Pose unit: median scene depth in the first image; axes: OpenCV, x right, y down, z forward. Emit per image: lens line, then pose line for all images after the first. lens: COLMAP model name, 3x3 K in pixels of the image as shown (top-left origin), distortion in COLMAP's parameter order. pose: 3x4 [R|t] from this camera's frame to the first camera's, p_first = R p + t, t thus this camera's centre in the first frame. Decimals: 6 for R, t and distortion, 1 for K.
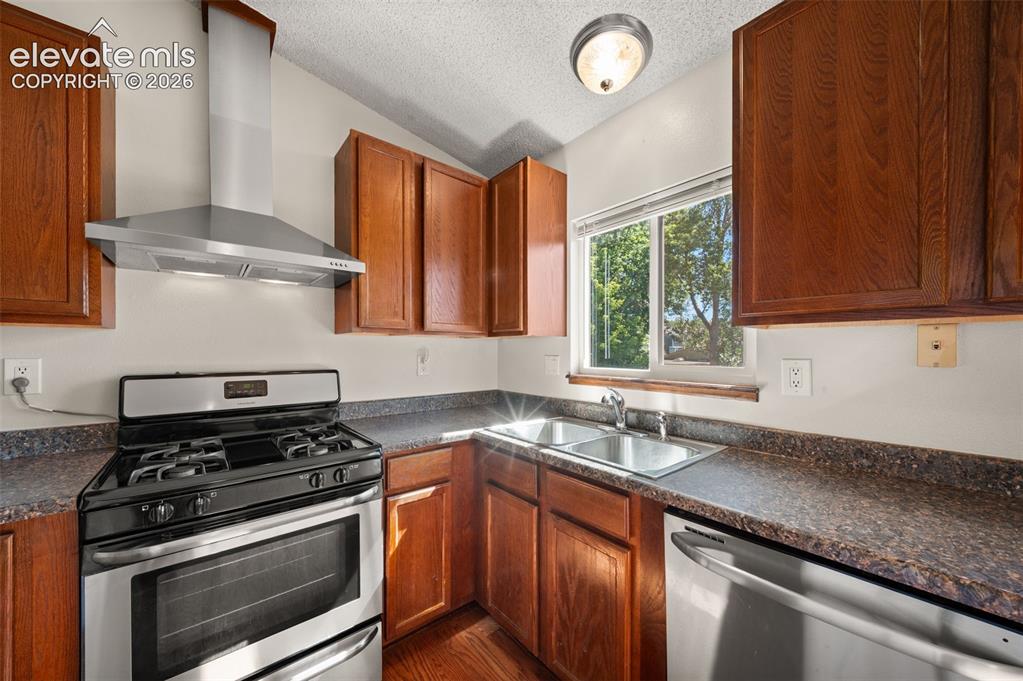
lens RADIAL K [[362.0, 0, 510.6], [0, 362.0, 352.3], [0, 0, 1]] dist [-0.000452, -0.001339]
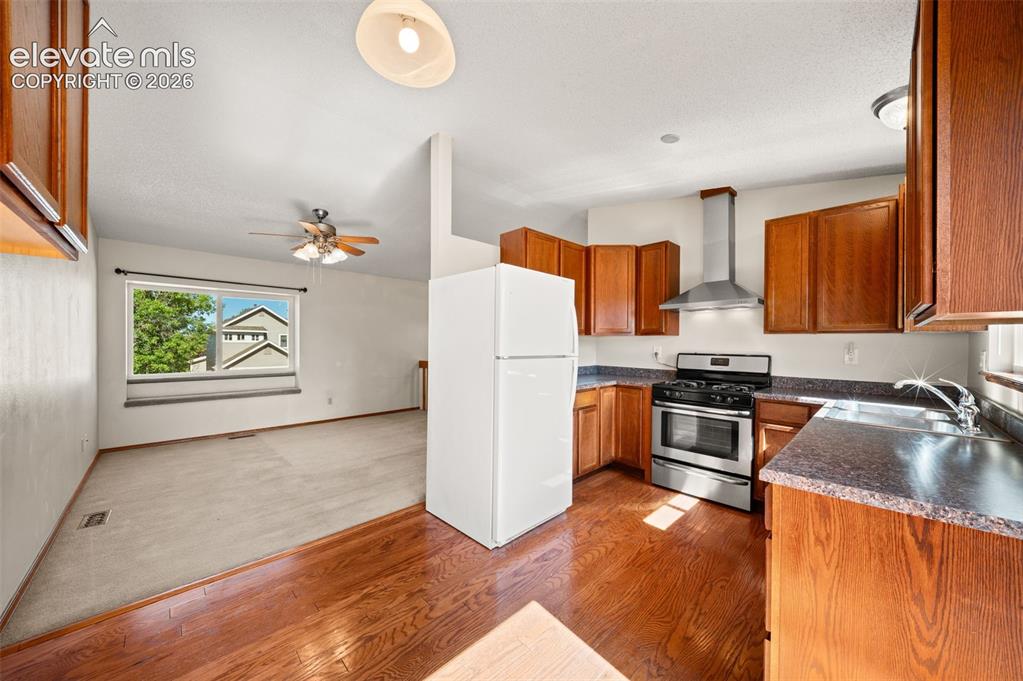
lens RADIAL K [[362.0, 0, 505.9], [0, 362.0, 344.4], [0, 0, 1]] dist [-0.000452, -0.001339]
pose [[0.068812, 0.005446, -0.997615, 1.426291], [-0.010433, 0.999934, 0.004739, 0.001011], [0.997575, 0.010082, 0.068865, -0.448010]]
